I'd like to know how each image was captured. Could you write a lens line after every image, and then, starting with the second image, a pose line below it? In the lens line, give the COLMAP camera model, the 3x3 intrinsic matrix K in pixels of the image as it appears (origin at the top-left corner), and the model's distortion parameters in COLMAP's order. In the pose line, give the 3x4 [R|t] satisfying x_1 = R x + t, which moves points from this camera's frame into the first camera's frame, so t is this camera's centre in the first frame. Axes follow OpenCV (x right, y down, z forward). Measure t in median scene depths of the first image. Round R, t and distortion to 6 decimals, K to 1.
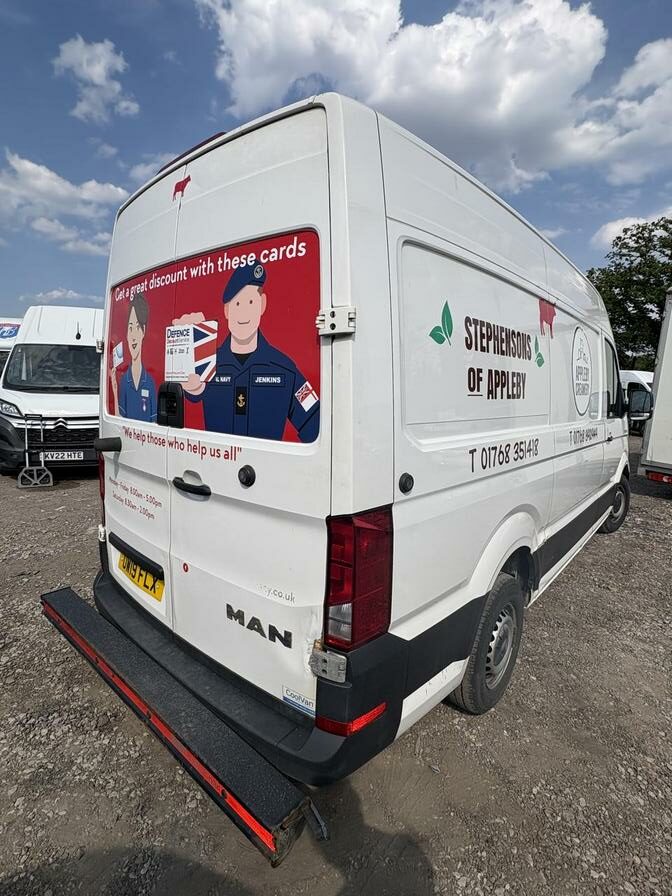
lens RADIAL K [[437.3, 0, 336.0], [0, 437.3, 448.0], [0, 0, 1]] dist [0.005610, 0.000845]
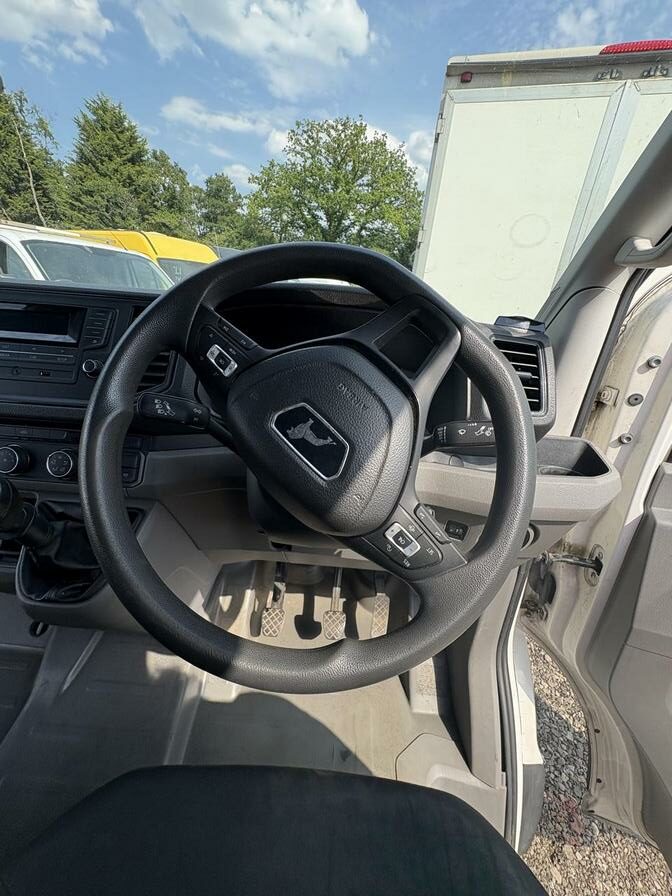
lens RADIAL K [[360.2, 0, 336.0], [0, 360.2, 448.0], [0, 0, 1]] dist [0.000774, 0.000272]
pose [[0.776553, -0.216200, 0.591797, 0.060196], [0.041259, 0.954716, 0.294644, -0.013088], [-0.628700, -0.204390, 0.750308, 0.147355]]
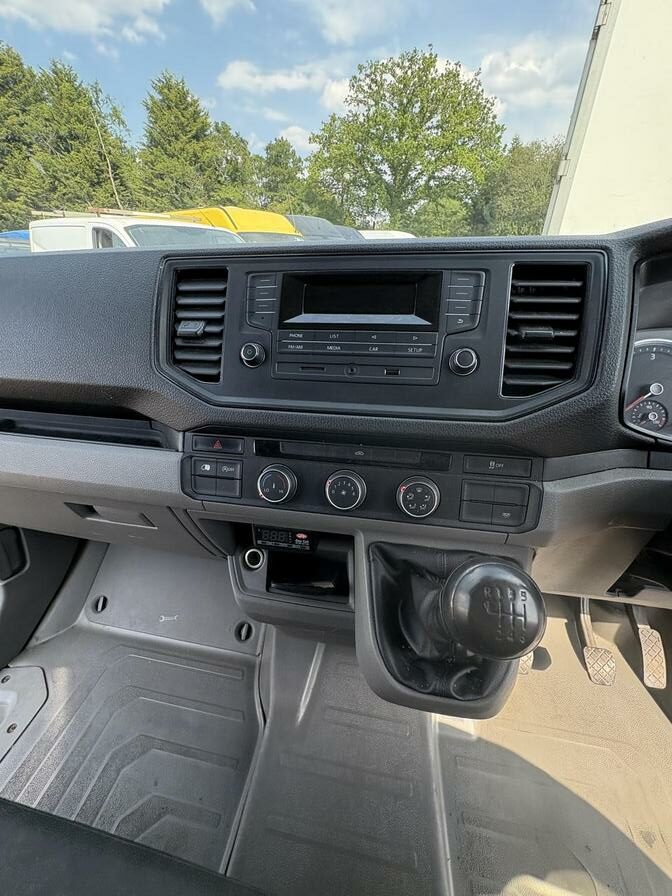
lens RADIAL K [[360.3, 0, 336.0], [0, 360.3, 448.0], [0, 0, 1]] dist [-0.001612, 0.000793]
pose [[0.860627, -0.265811, 0.434356, 0.053238], [0.105836, 0.927697, 0.358017, -0.014099], [-0.498116, -0.262149, 0.826534, 0.159038]]
